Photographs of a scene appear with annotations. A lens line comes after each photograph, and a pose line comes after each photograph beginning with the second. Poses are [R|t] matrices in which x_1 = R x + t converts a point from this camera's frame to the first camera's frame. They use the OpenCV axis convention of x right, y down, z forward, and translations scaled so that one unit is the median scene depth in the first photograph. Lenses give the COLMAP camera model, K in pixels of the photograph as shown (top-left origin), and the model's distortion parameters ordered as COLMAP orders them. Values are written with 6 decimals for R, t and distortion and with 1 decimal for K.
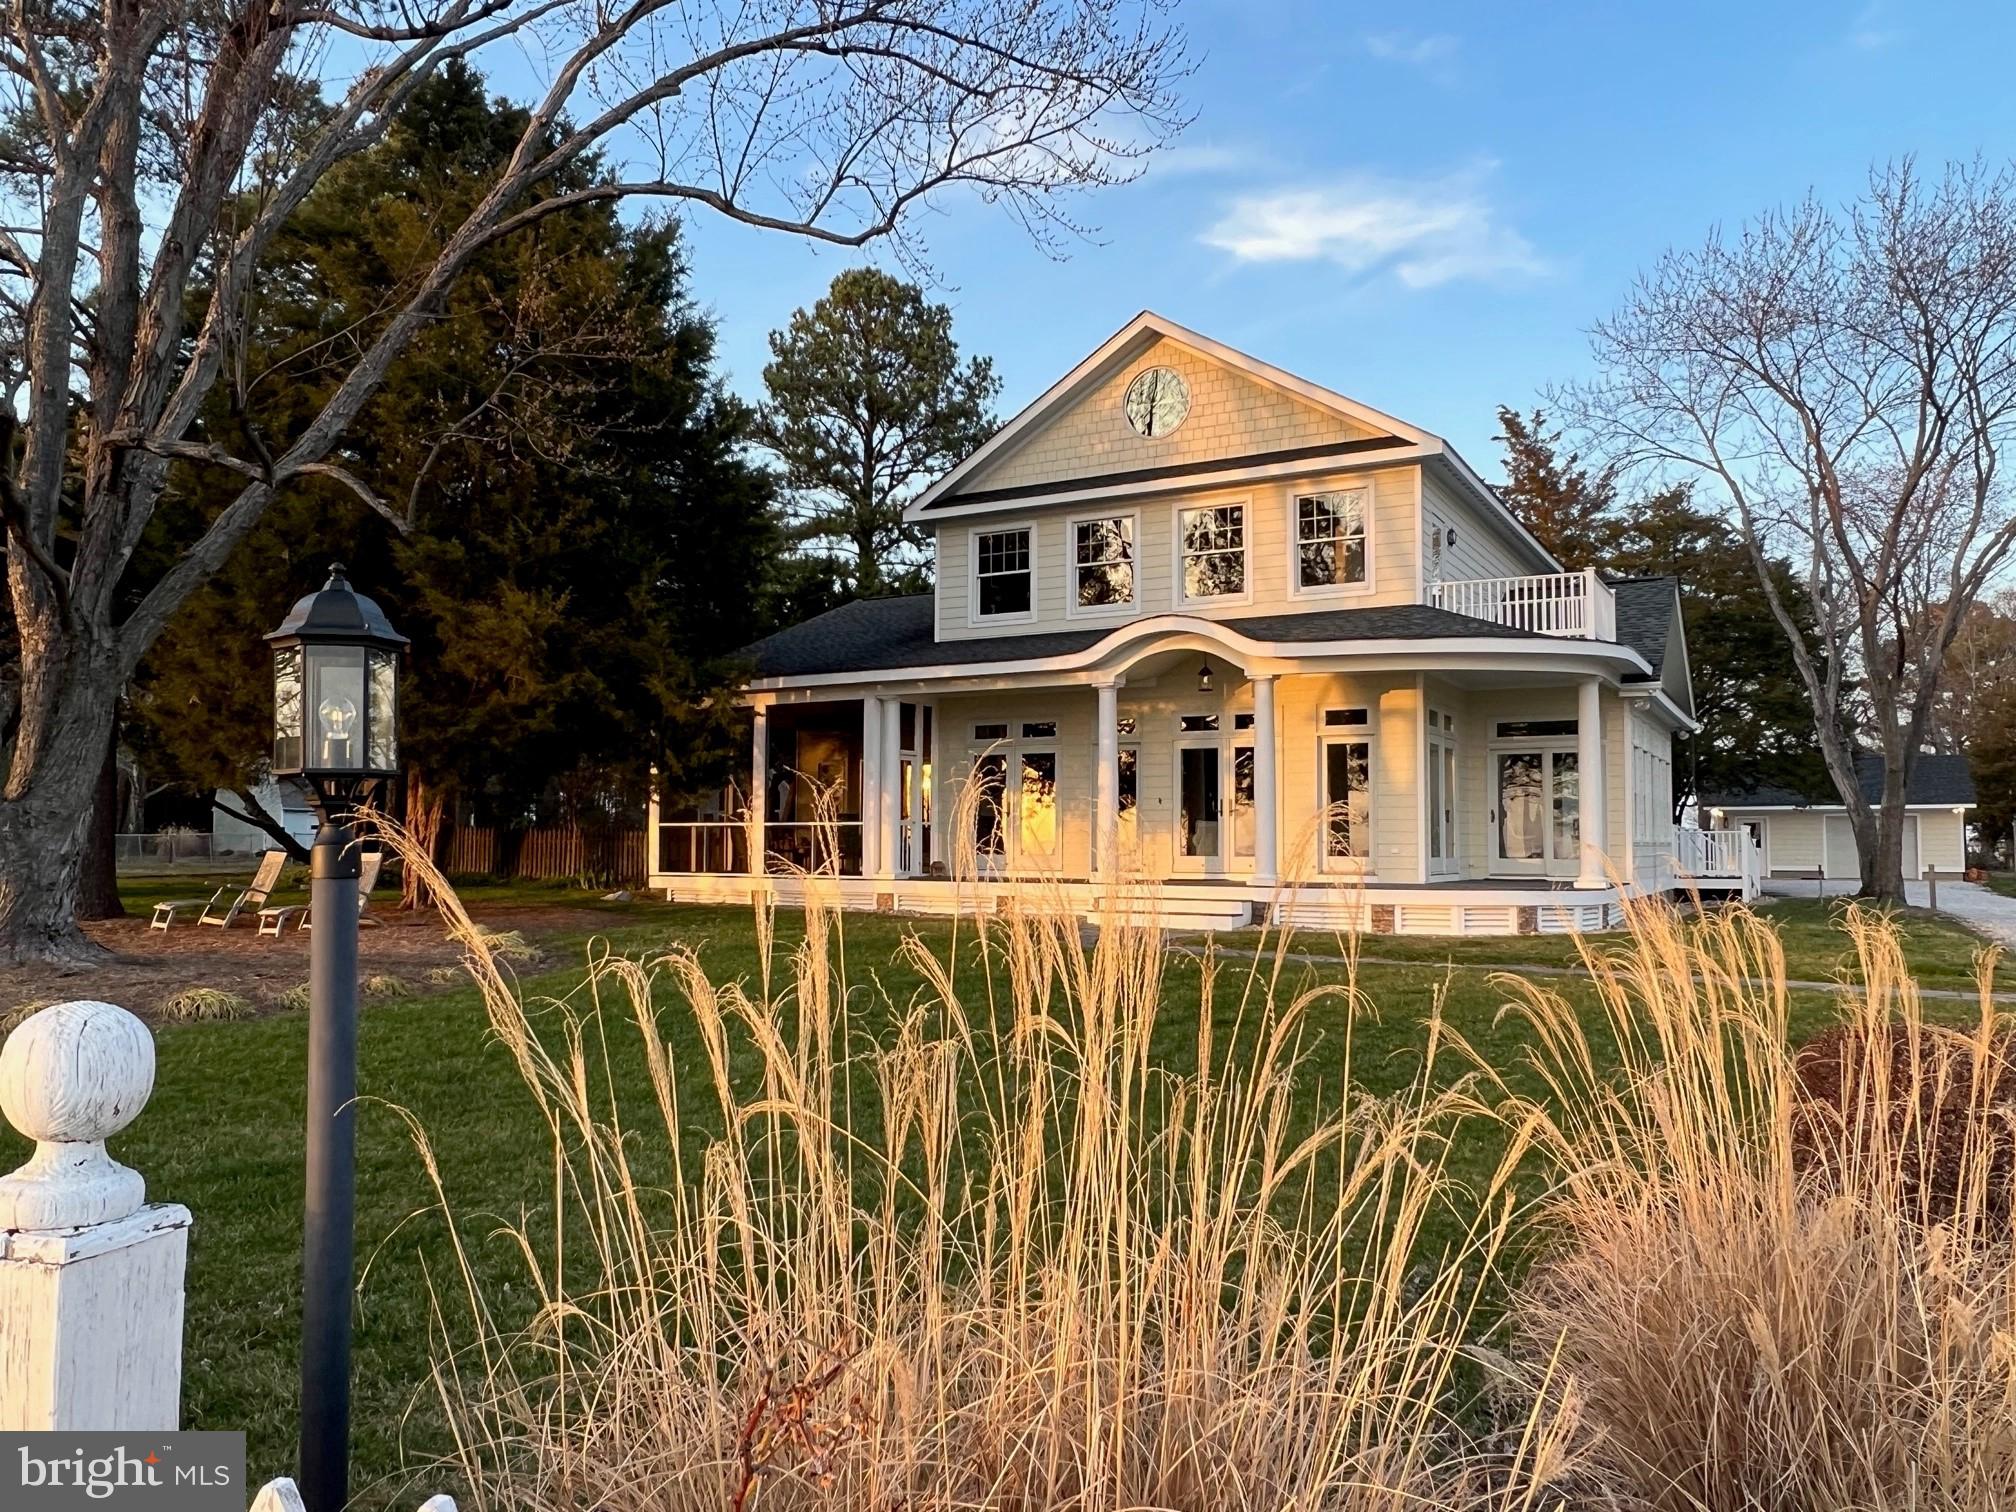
lens RADIAL K [[1471.2, 0, 1008.0], [0, 1471.2, 756.0], [0, 0, 1]] dist [0.009640, 0.057766]
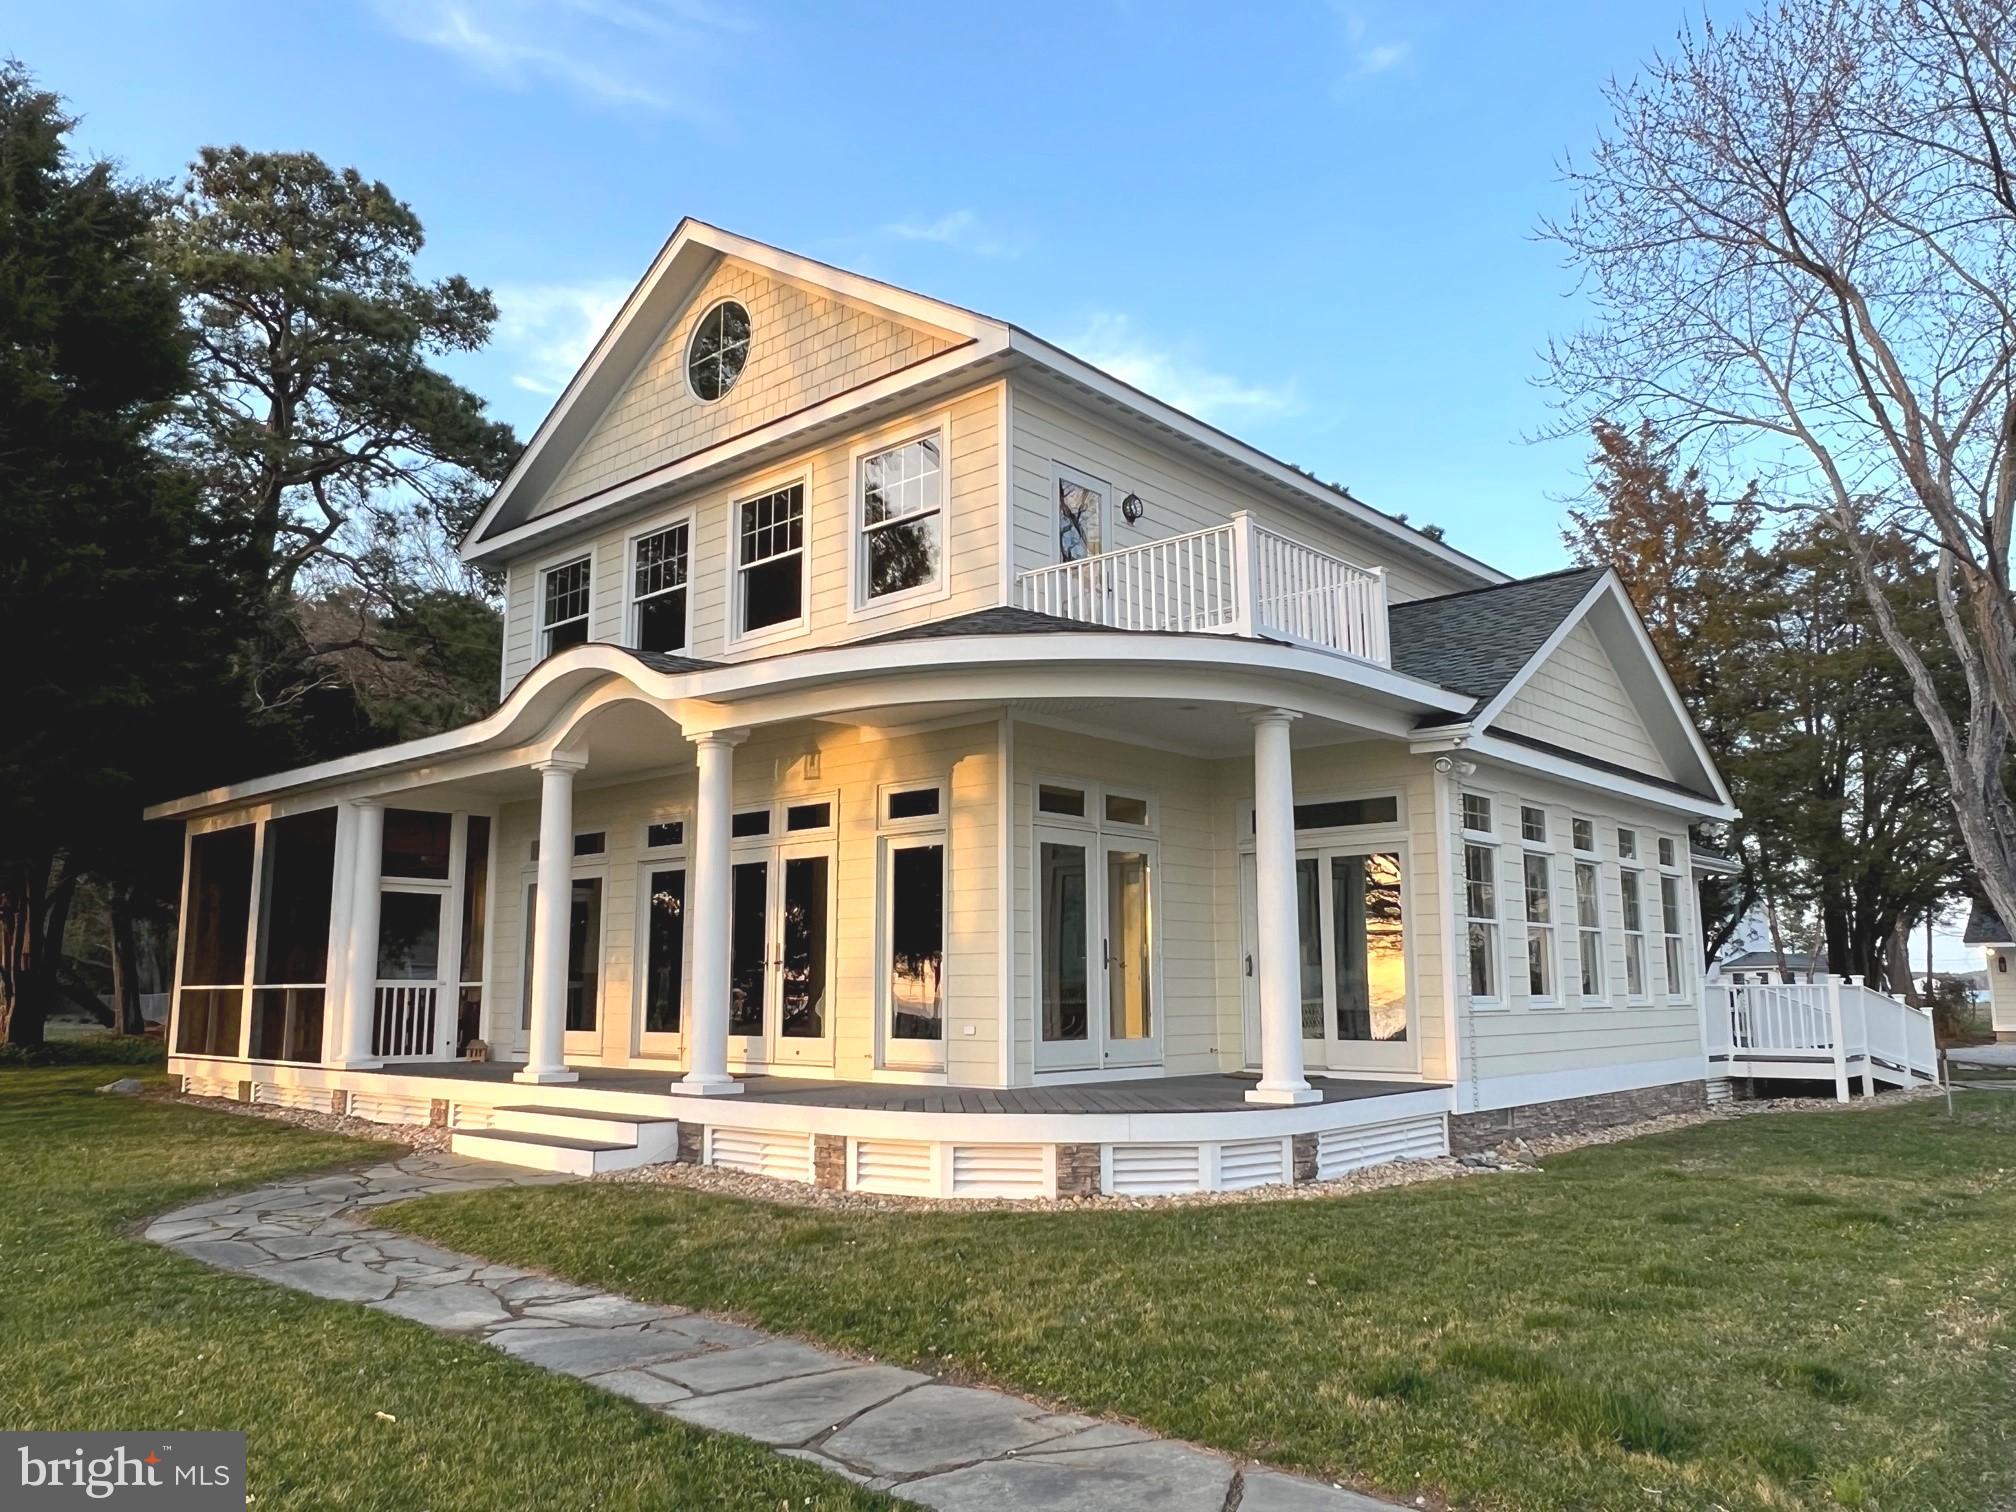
lens RADIAL K [[1471.2, 0, 1008.0], [0, 1471.2, 756.0], [0, 0, 1]] dist [0.009640, 0.057766]
pose [[0.974955, -0.040714, -0.218642, 0.384727], [0.018737, 0.994642, -0.101667, 0.015377], [0.221610, 0.095024, 0.970494, 0.409756]]
